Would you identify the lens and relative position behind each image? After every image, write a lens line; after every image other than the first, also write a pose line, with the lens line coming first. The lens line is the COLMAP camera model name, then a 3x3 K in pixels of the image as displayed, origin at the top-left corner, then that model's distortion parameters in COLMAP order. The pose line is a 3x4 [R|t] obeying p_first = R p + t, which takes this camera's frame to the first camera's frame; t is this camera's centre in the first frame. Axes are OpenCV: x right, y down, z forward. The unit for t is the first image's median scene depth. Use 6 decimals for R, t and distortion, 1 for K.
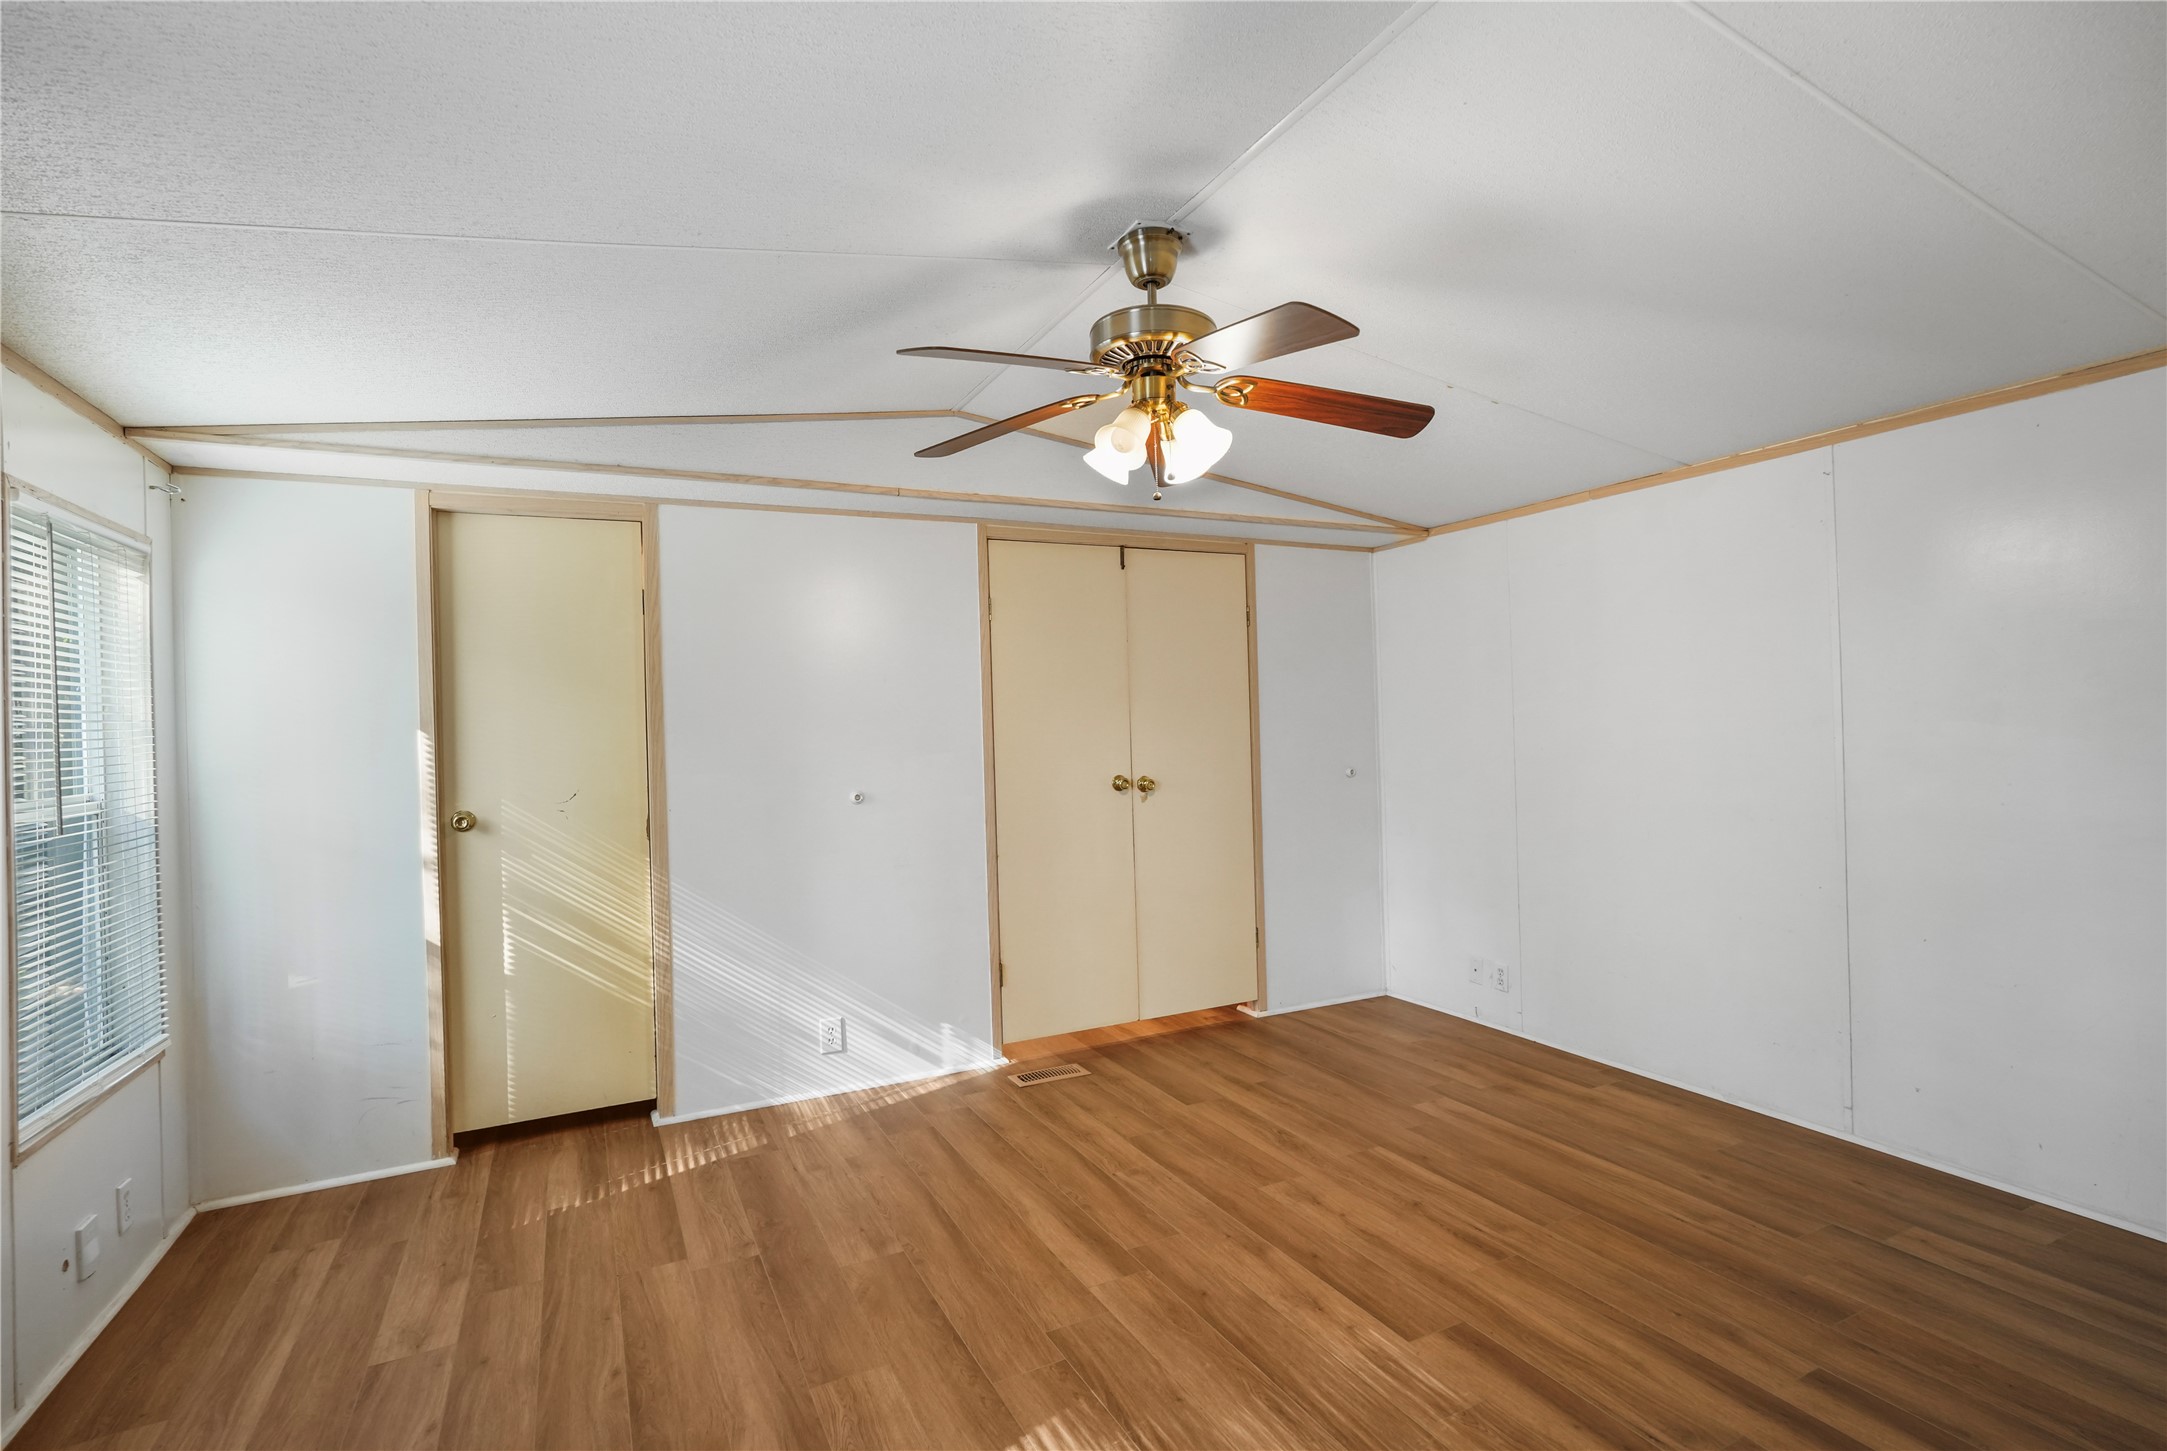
lens RADIAL K [[976.4, 0, 1084.2], [0, 976.4, 718.7], [0, 0, 1]] dist [-0.026056, 0.017413]
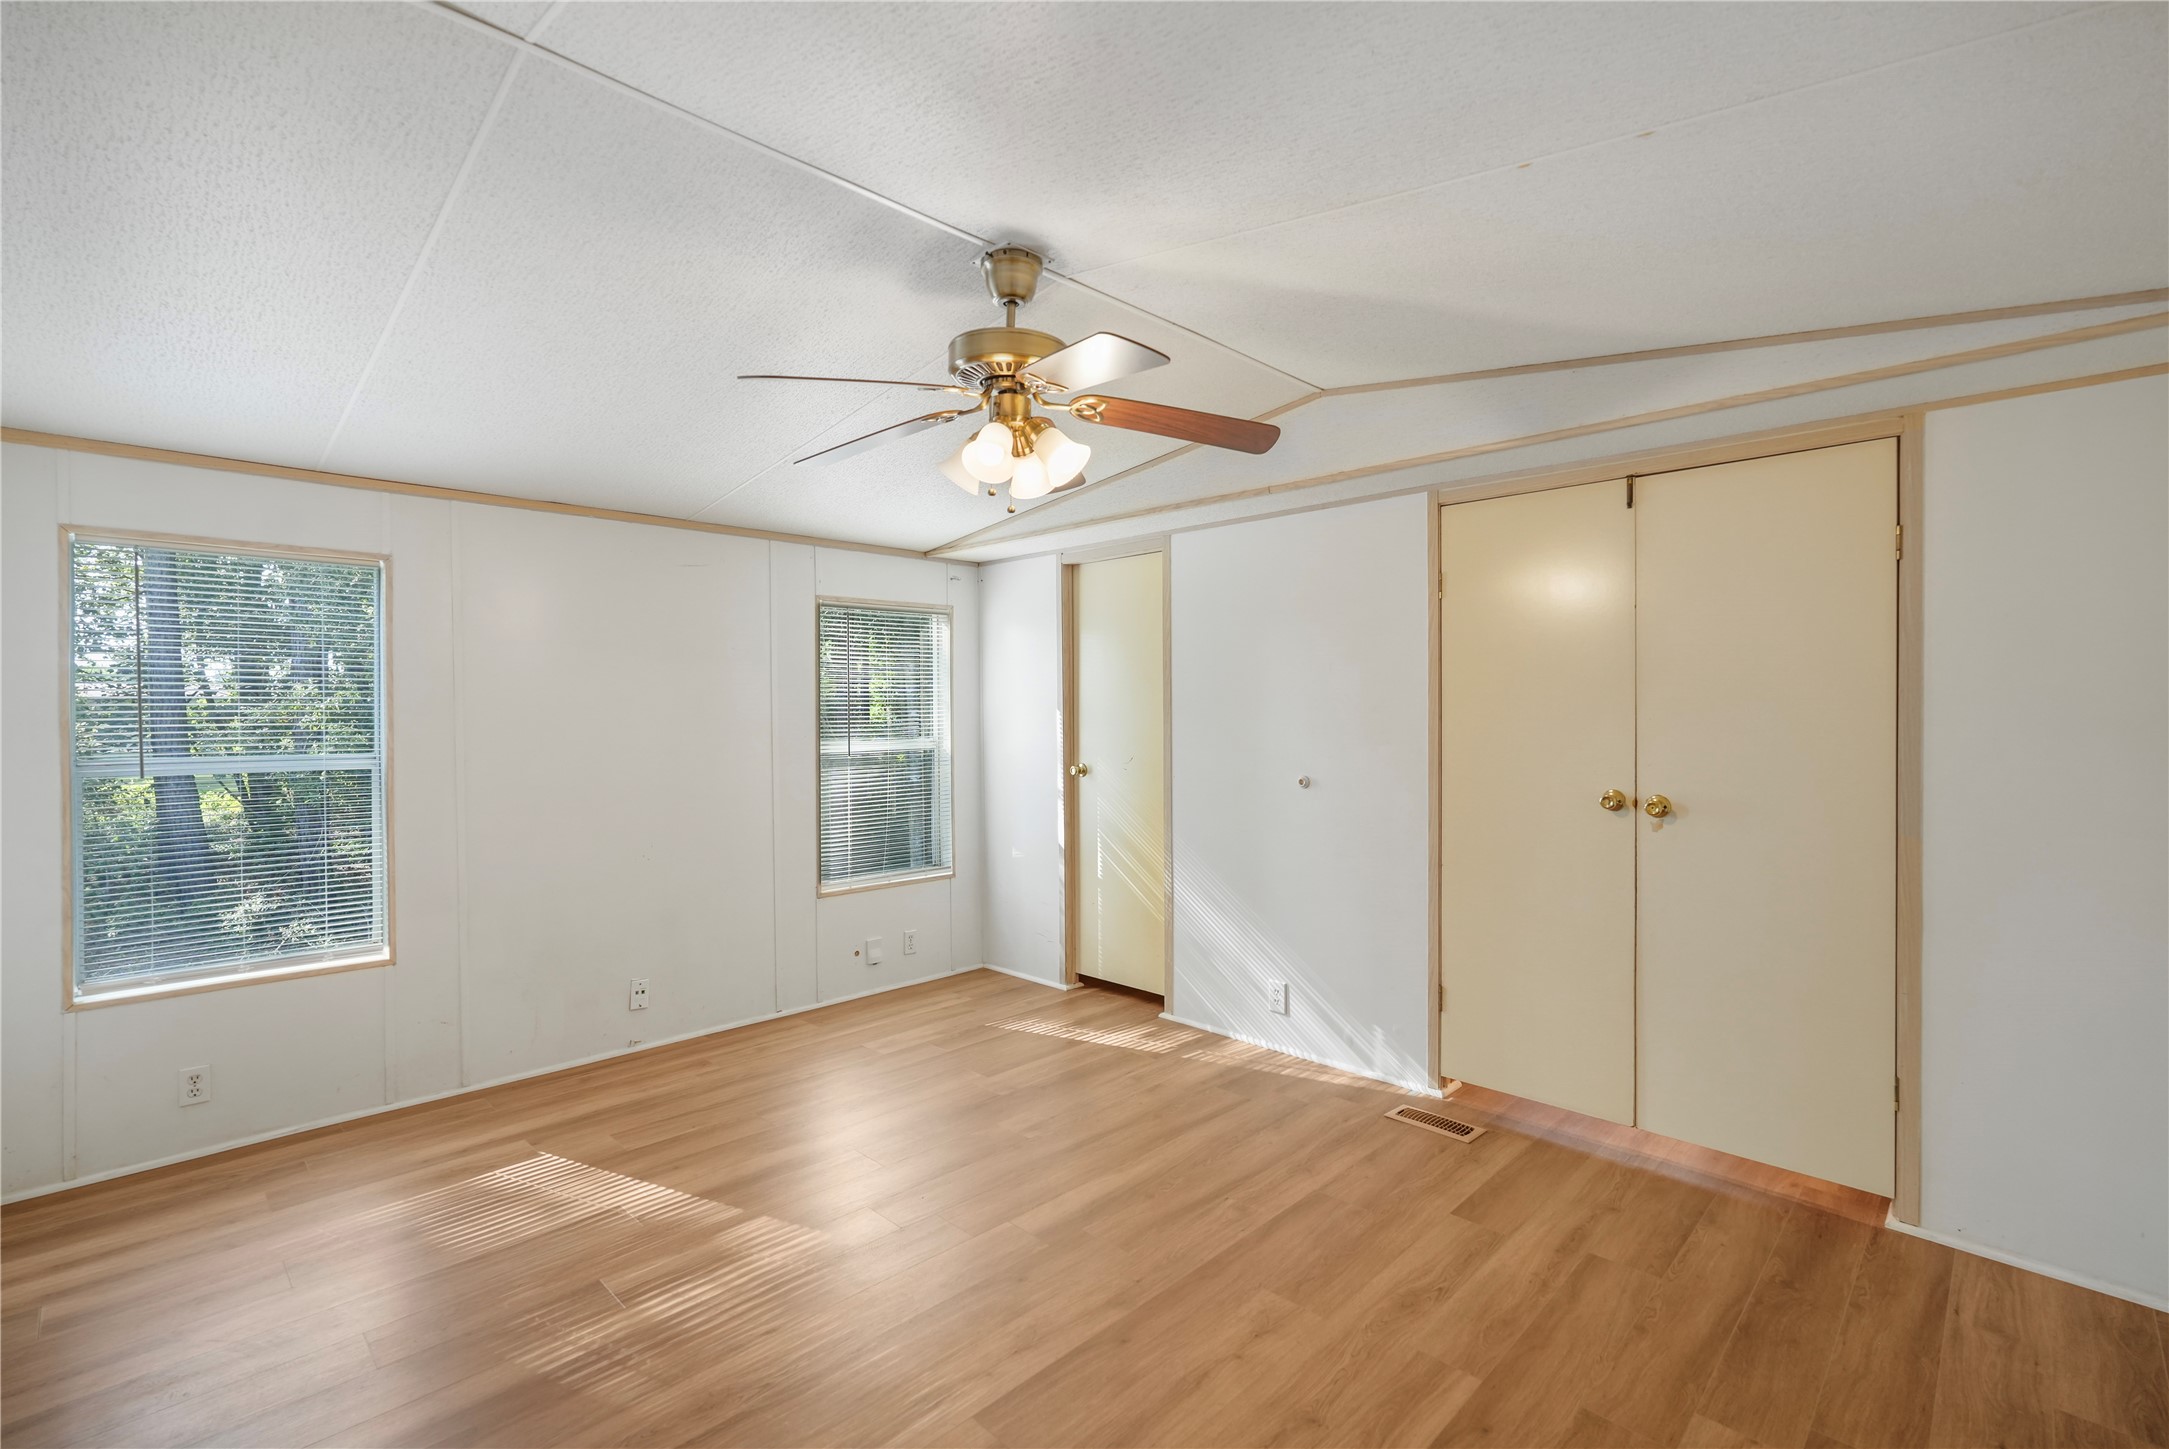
lens RADIAL K [[942.4, 0, 1084.5], [0, 942.4, 724.5], [0, 0, 1]] dist [-0.002534, 0.000007]
pose [[0.358811, 0.044567, -0.932346, 0.687056], [0.002293, 0.998814, 0.048626, -0.034444], [0.933408, -0.019585, 0.358283, 0.457453]]
